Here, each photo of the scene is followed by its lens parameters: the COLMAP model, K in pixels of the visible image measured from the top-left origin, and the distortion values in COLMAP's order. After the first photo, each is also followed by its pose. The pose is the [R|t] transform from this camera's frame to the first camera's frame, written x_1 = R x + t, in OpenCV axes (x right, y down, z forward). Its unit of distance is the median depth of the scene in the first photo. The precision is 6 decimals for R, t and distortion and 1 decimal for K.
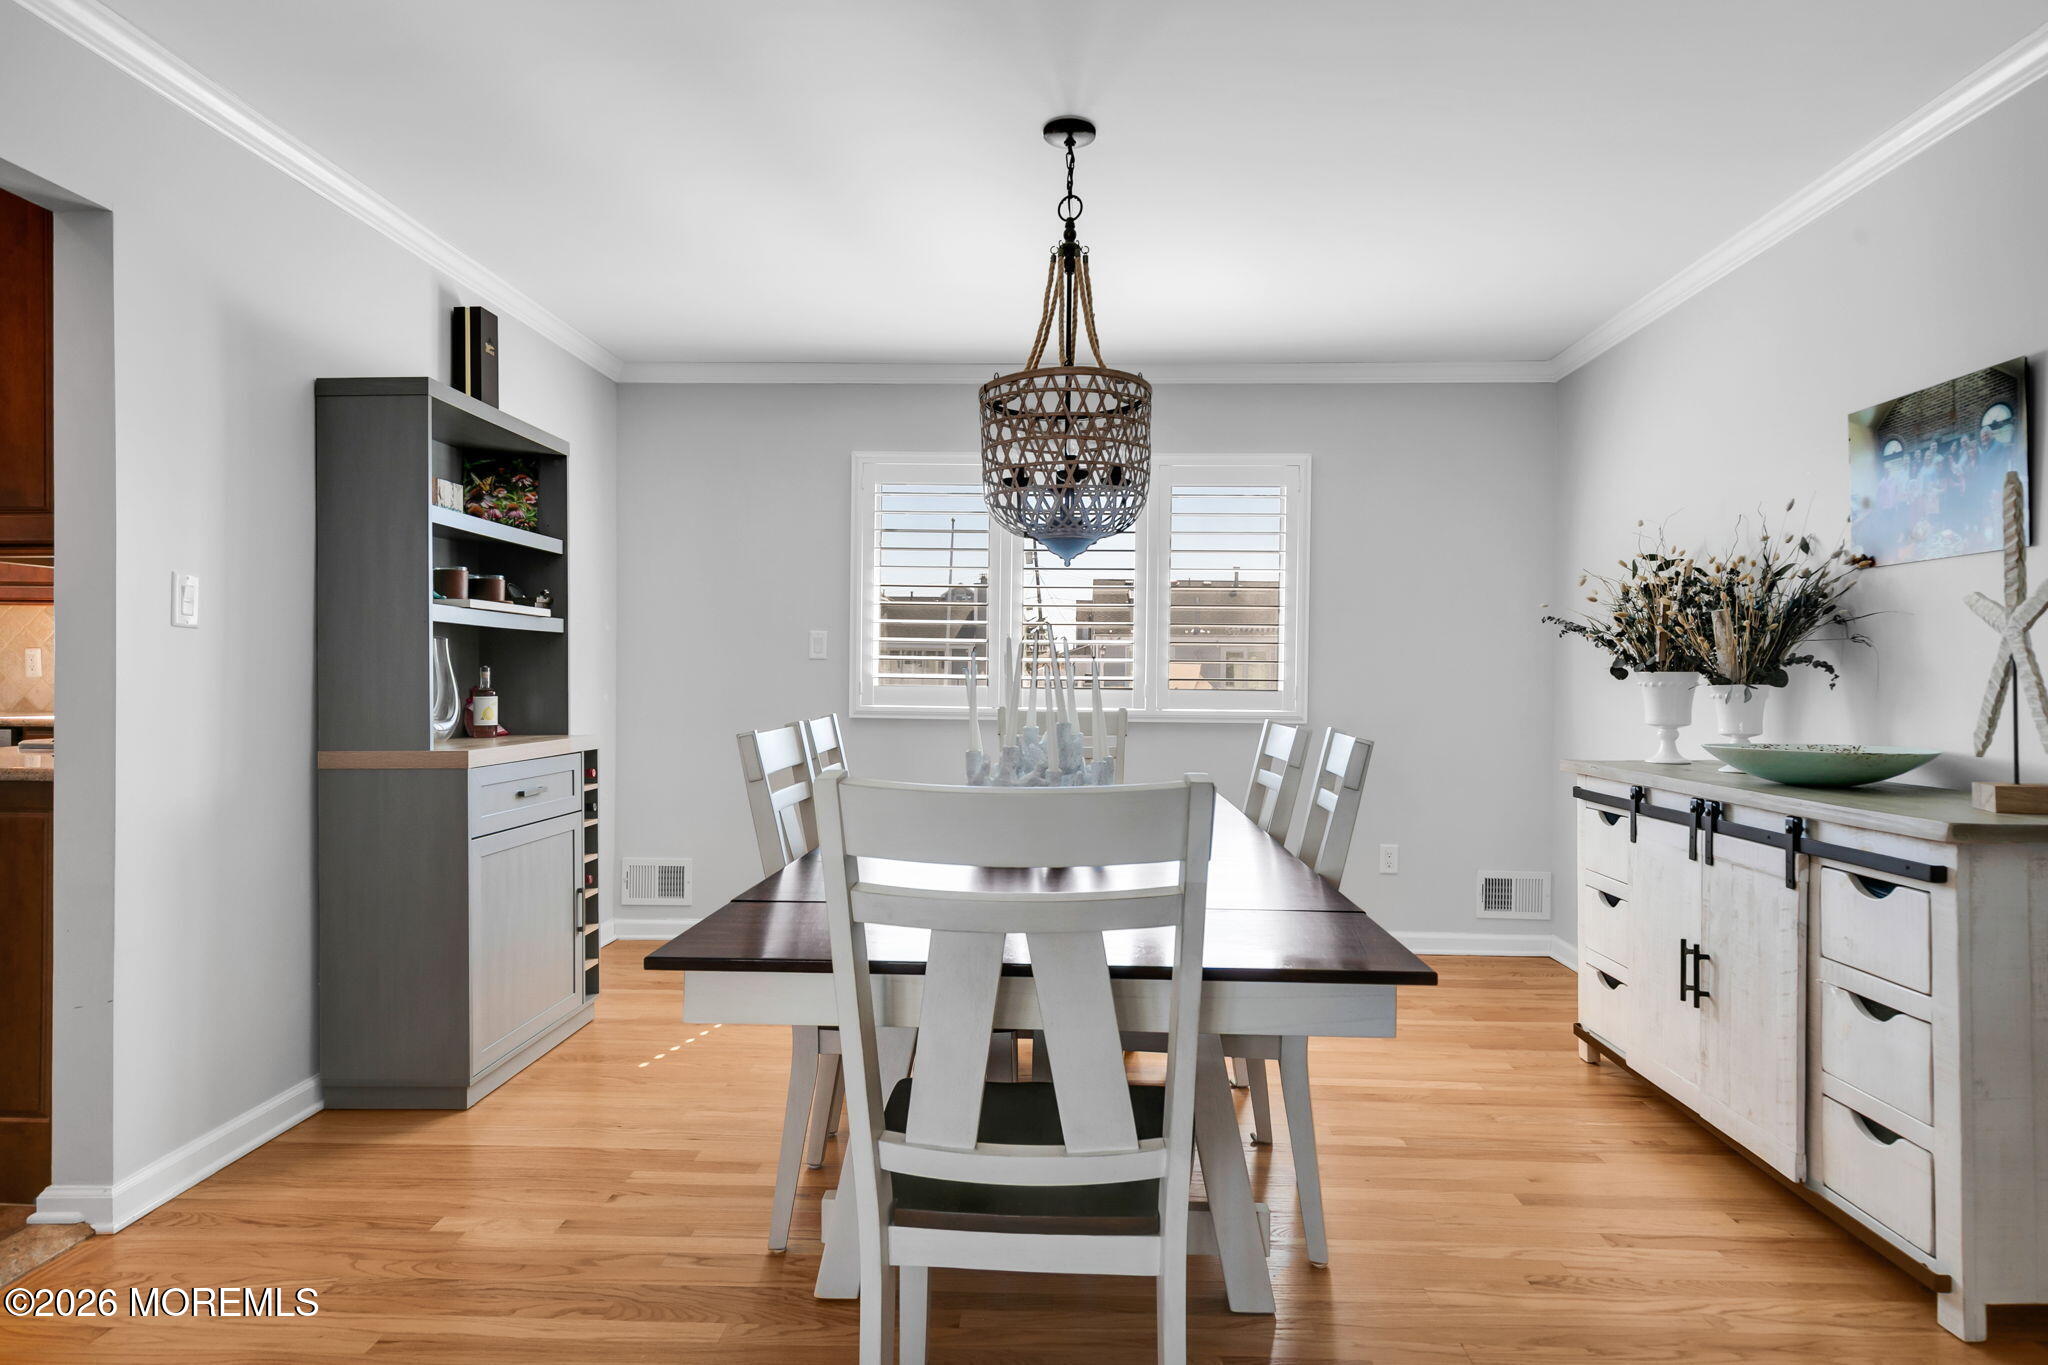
lens RADIAL K [[1117.6, 0, 1026.0], [0, 1117.6, 675.1], [0, 0, 1]] dist [-0.000882, -0.000465]
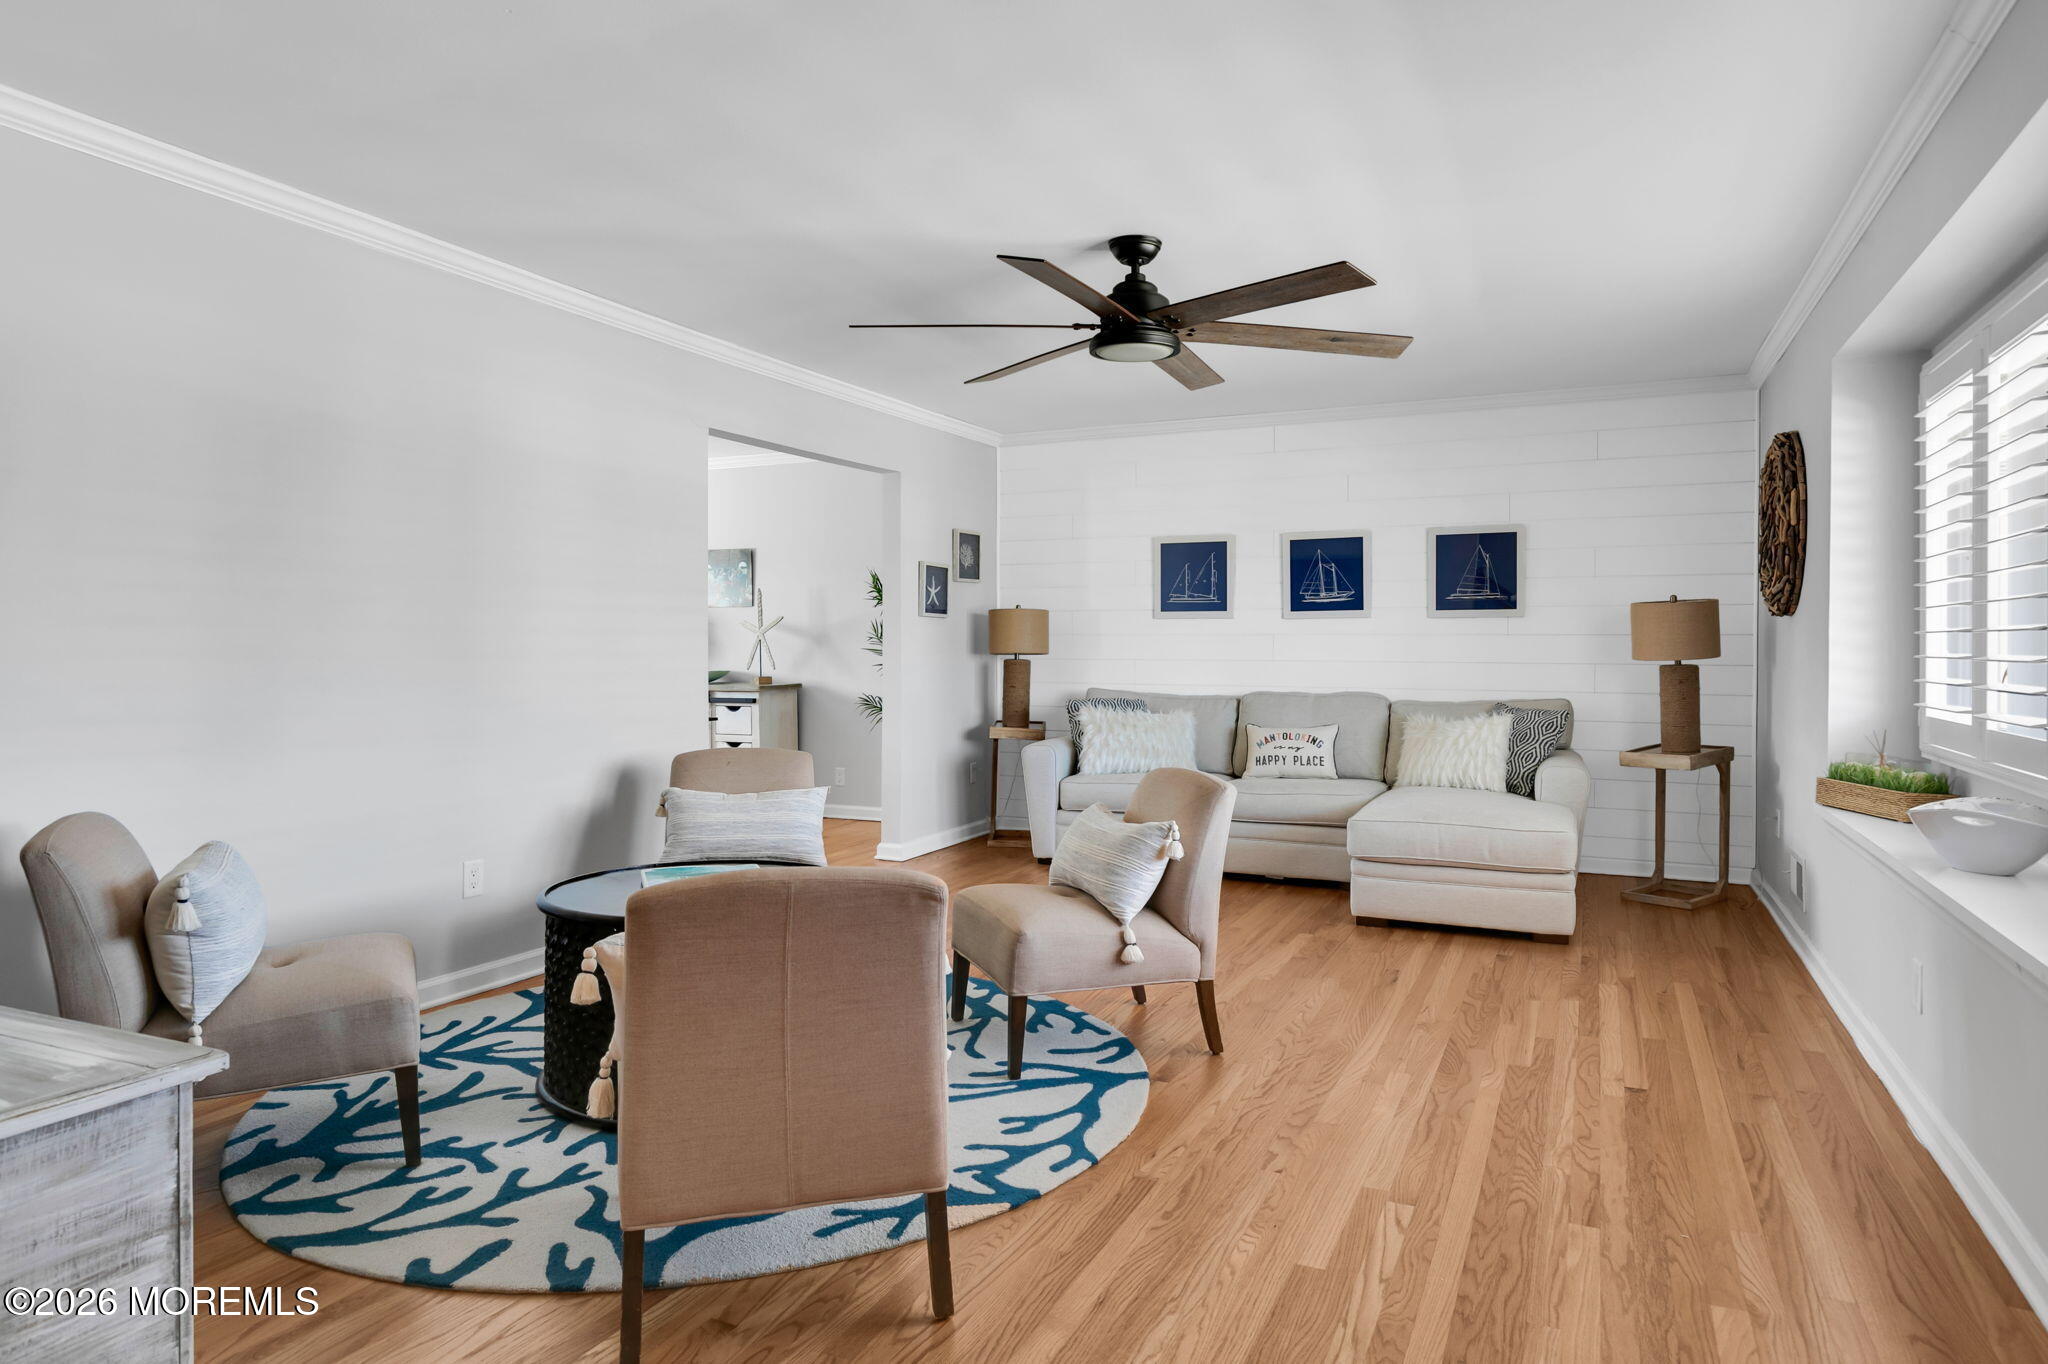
lens RADIAL K [[1179.5, 0, 1025.6], [0, 1179.5, 664.1], [0, 0, 1]] dist [-0.000312, 0.000110]
pose [[0.402774, -0.019473, 0.915092, -1.695501], [-0.001425, 0.999759, 0.021901, -0.020471], [-0.915298, -0.010125, 0.402649, -0.985287]]
